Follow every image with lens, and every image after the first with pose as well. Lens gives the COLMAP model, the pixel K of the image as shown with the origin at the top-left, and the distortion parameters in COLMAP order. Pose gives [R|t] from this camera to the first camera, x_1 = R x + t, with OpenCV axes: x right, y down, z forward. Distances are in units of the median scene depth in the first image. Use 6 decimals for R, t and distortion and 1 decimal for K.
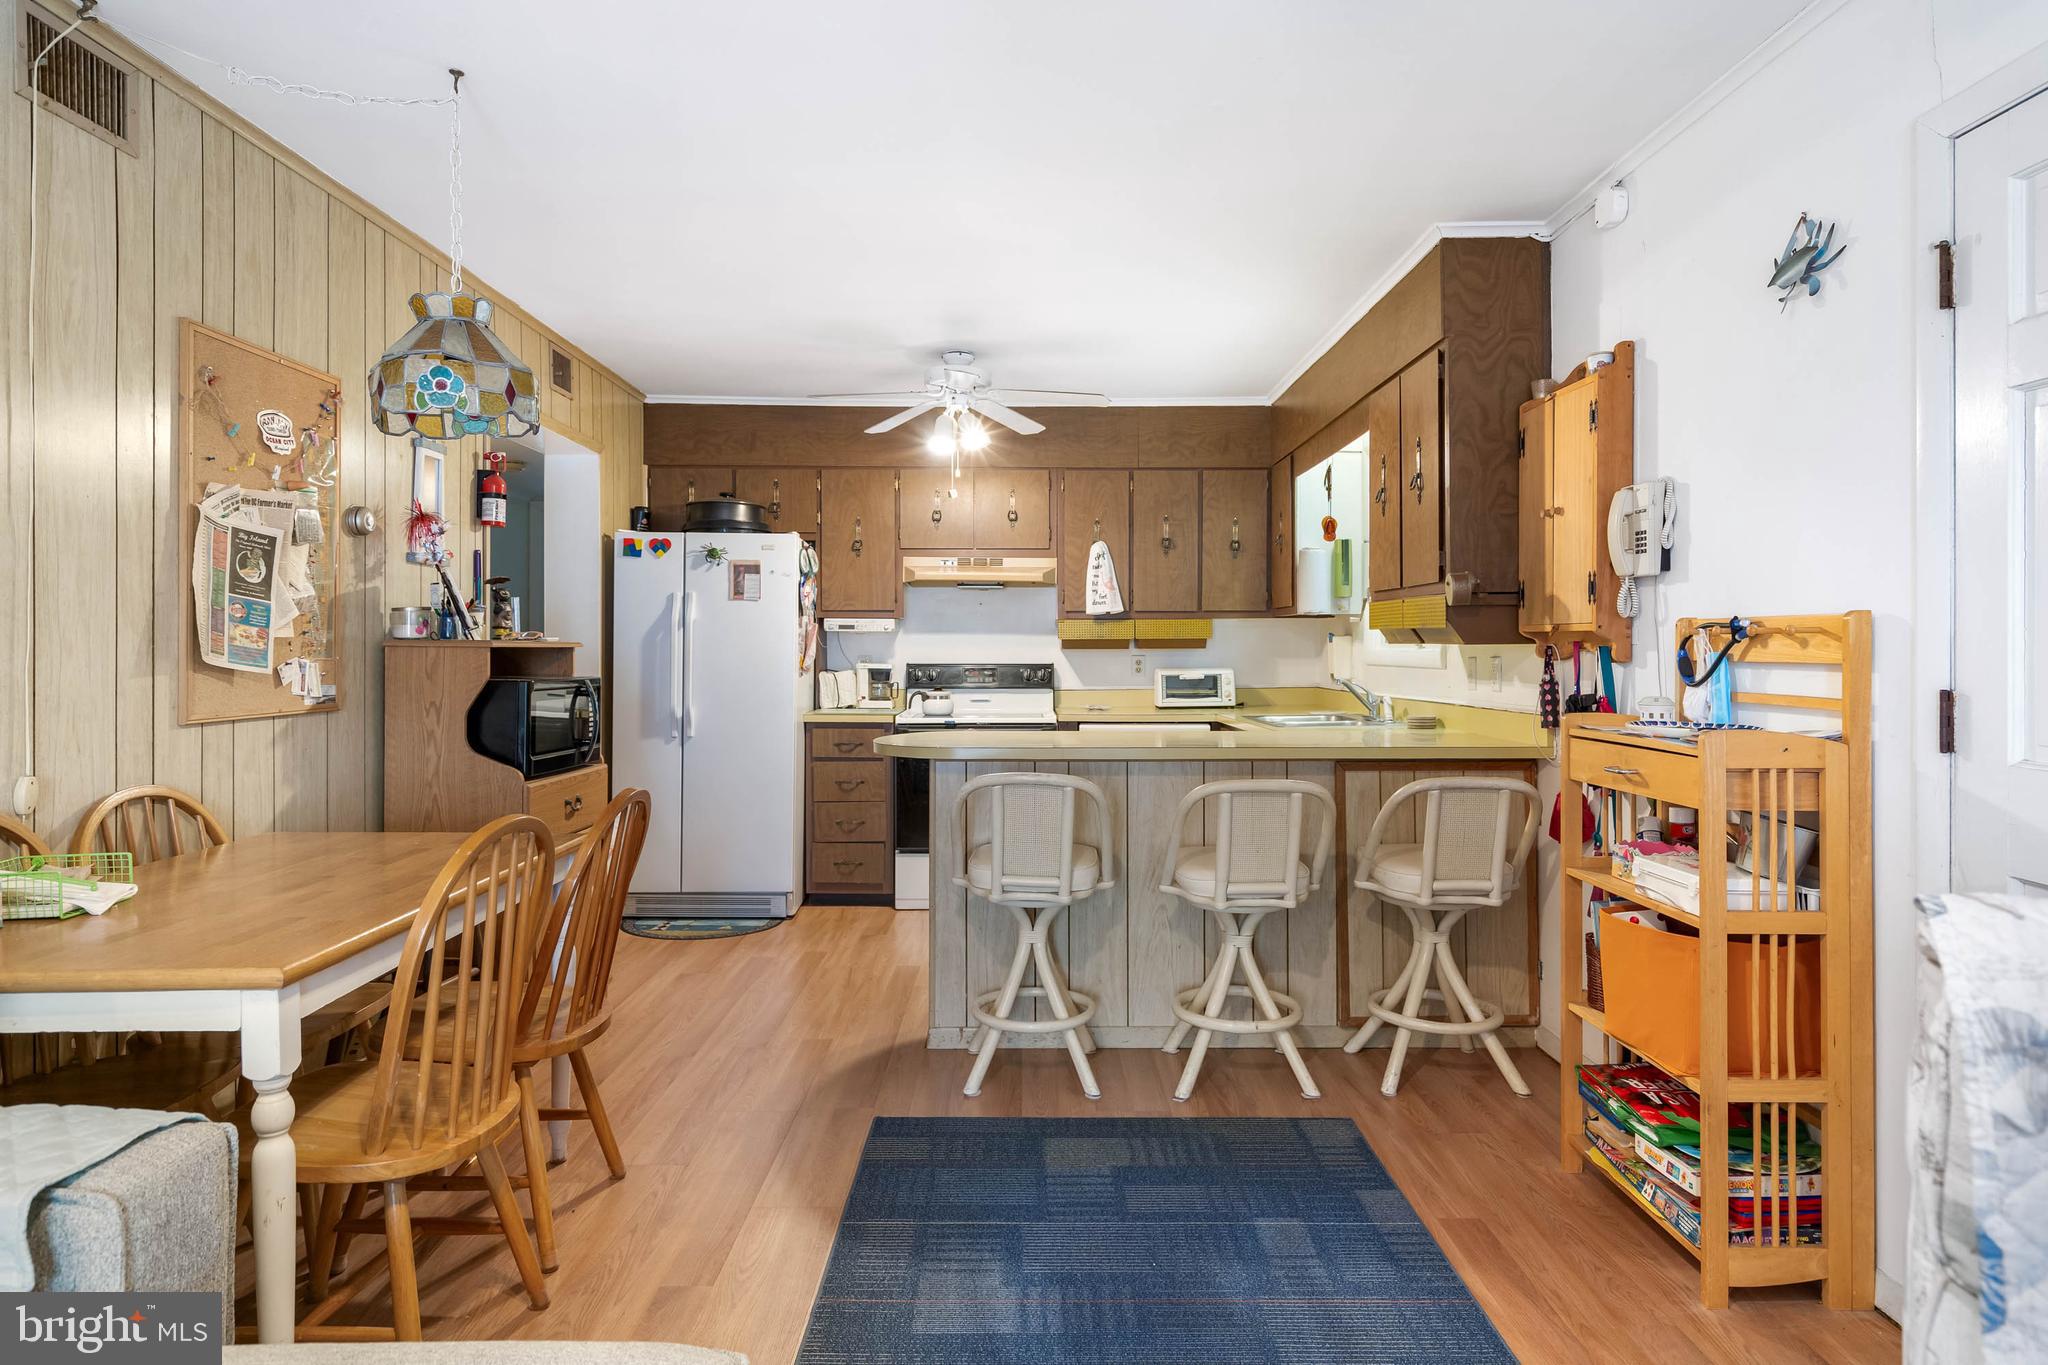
lens RADIAL K [[1179.2, 0, 1029.9], [0, 1179.2, 649.3], [0, 0, 1]] dist [0.004760, 0.001481]
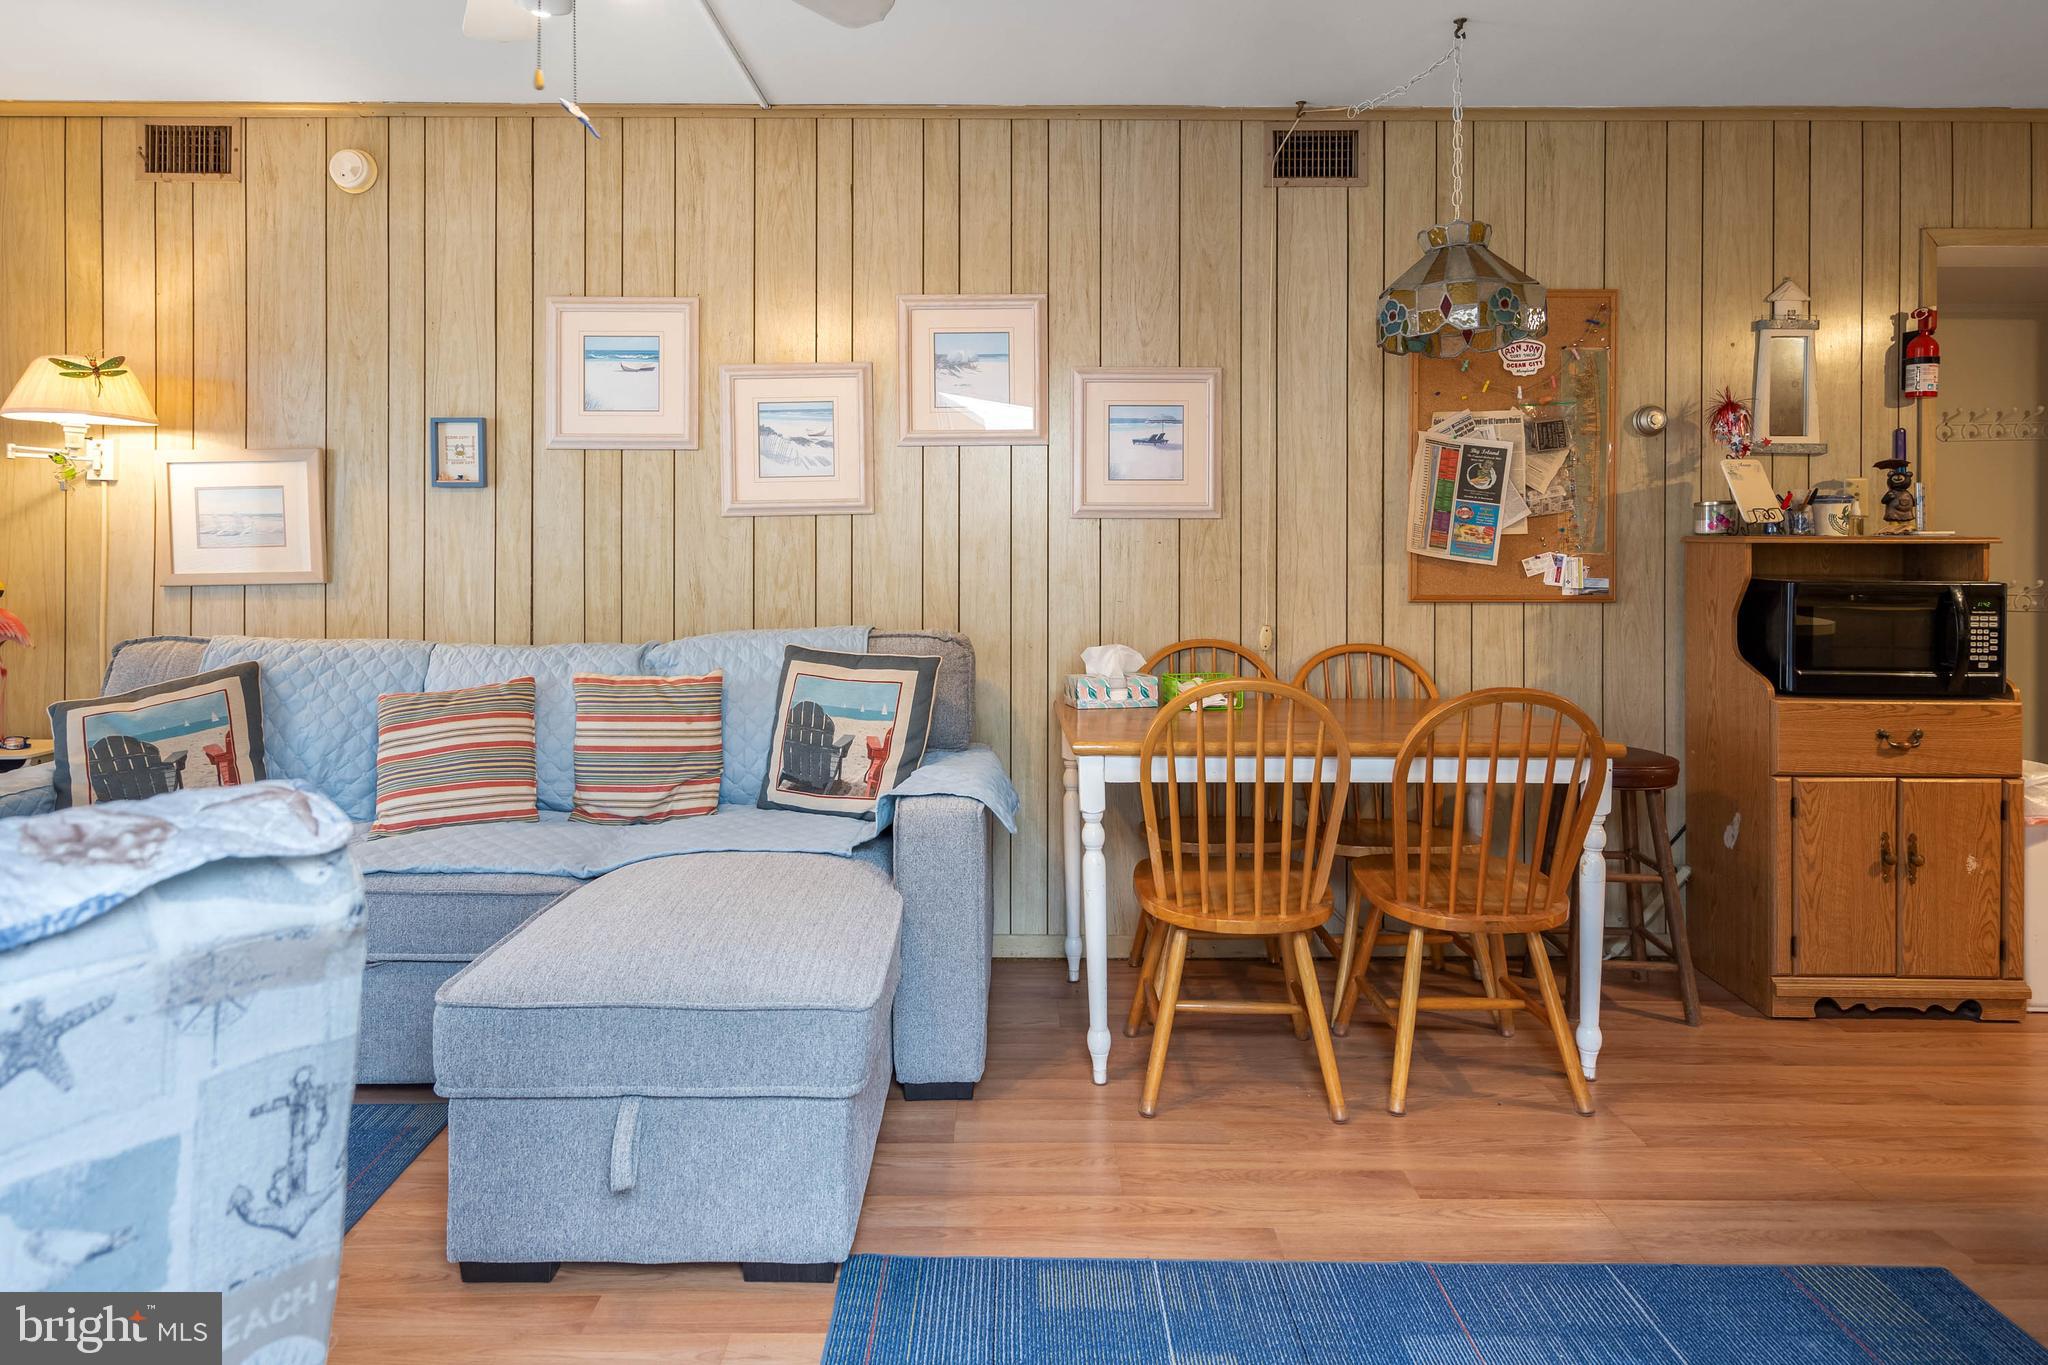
lens RADIAL K [[1206.9, 0, 1020.7], [0, 1206.9, 552.5], [0, 0, 1]] dist [0.003387, -0.000228]
pose [[-0.001593, 0.007742, -0.999969, 0.288400], [-0.003737, 0.999963, 0.007748, 0.000216], [0.999992, 0.003749, -0.001564, 0.267812]]
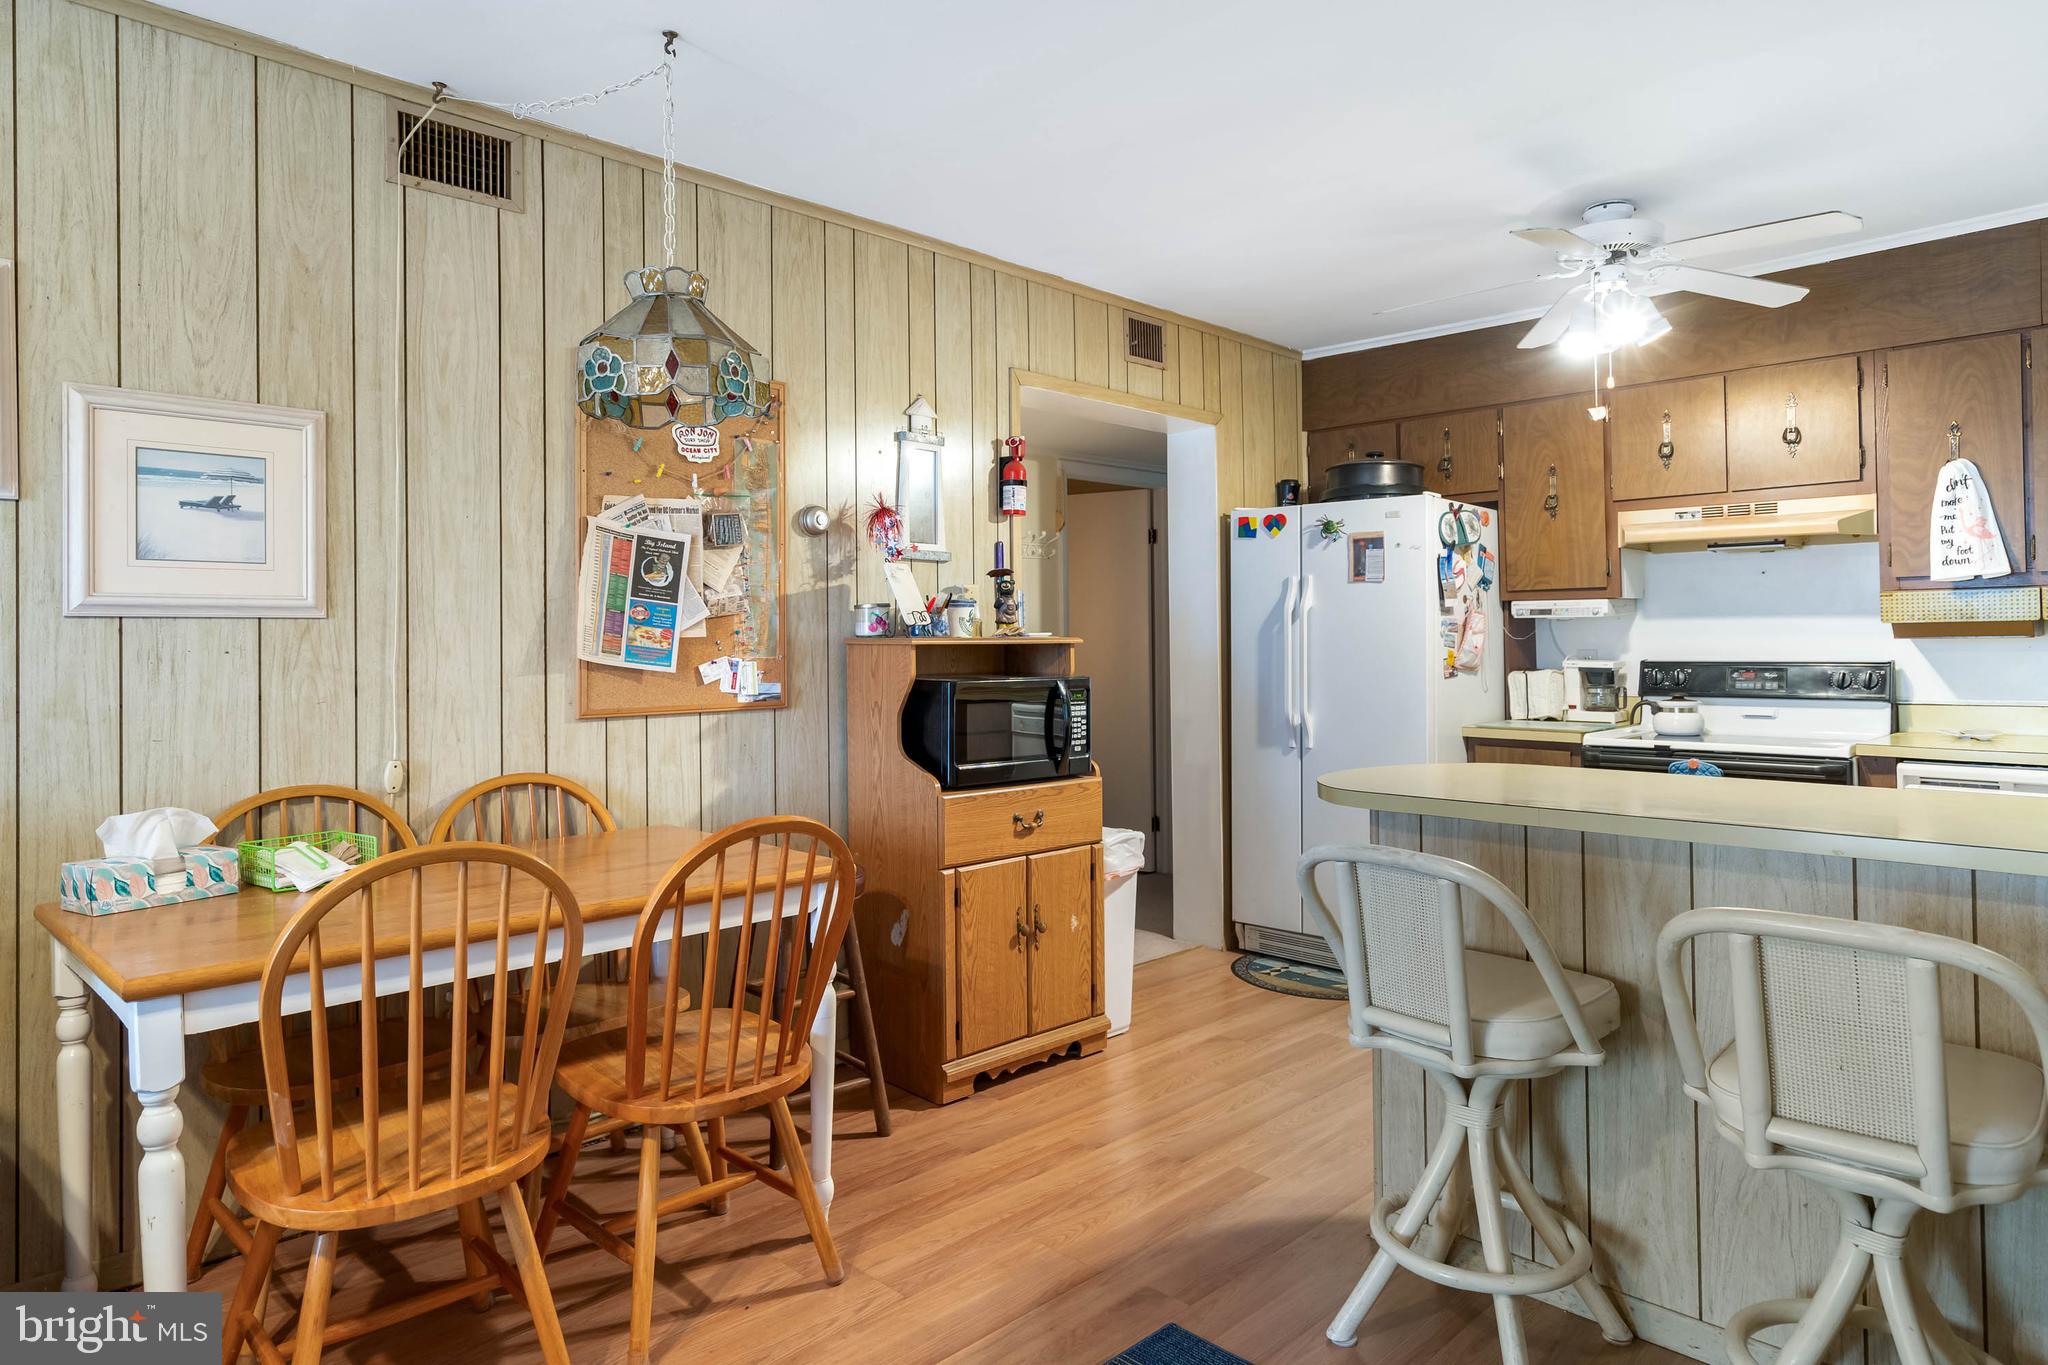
lens RADIAL K [[1214.3, 0, 1027.3], [0, 1214.3, 626.7], [0, 0, 1]] dist [0.004043, 0.001450]
pose [[0.701156, -0.016385, -0.712819, 0.176571], [0.008174, 0.999855, -0.014943, -0.000573], [0.712961, 0.004651, 0.701188, 0.237467]]
